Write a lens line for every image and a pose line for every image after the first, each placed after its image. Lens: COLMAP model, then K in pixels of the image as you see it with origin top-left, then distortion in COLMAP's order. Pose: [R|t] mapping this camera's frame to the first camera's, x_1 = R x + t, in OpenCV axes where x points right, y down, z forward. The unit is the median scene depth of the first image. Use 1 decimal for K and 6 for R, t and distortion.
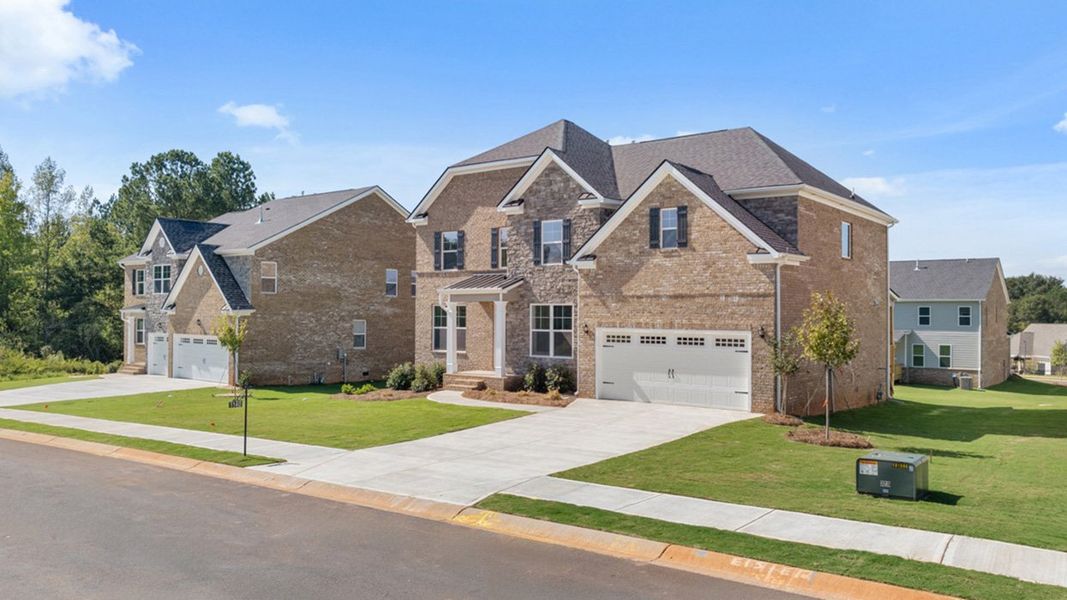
lens RADIAL K [[770.2, 0, 537.4], [0, 770.2, 323.6], [0, 0, 1]] dist [-0.011754, -0.000567]
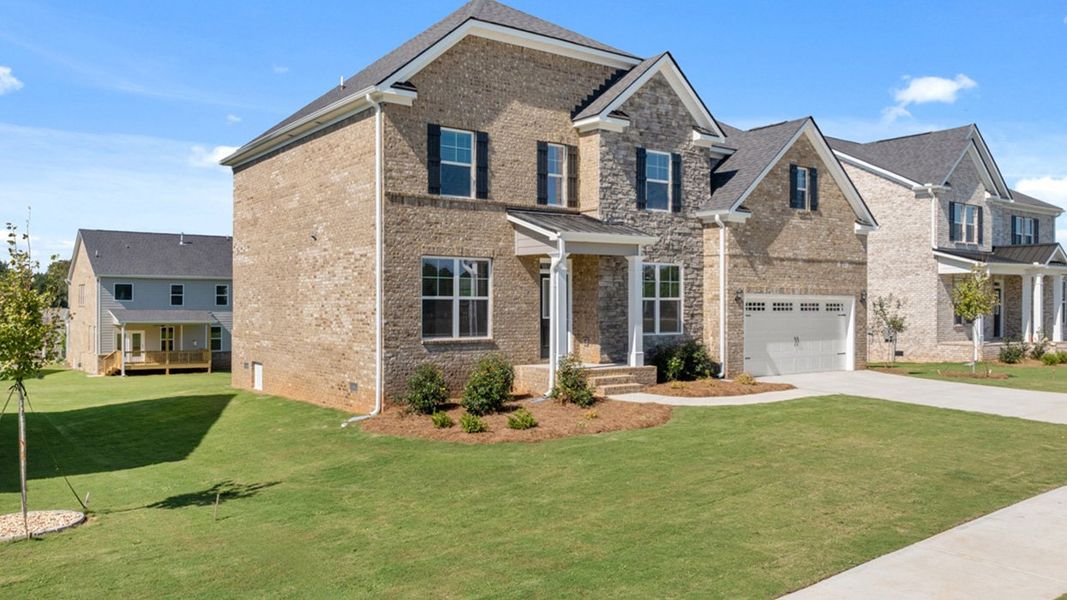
lens RADIAL K [[833.5, 0, 531.3], [0, 833.5, 308.2], [0, 0, 1]] dist [0.002513, -0.005540]
pose [[0.291486, -0.010166, 0.956521, -0.809285], [0.012614, 0.999897, 0.006783, 0.011269], [-0.956492, 0.010088, 0.291585, 0.903668]]
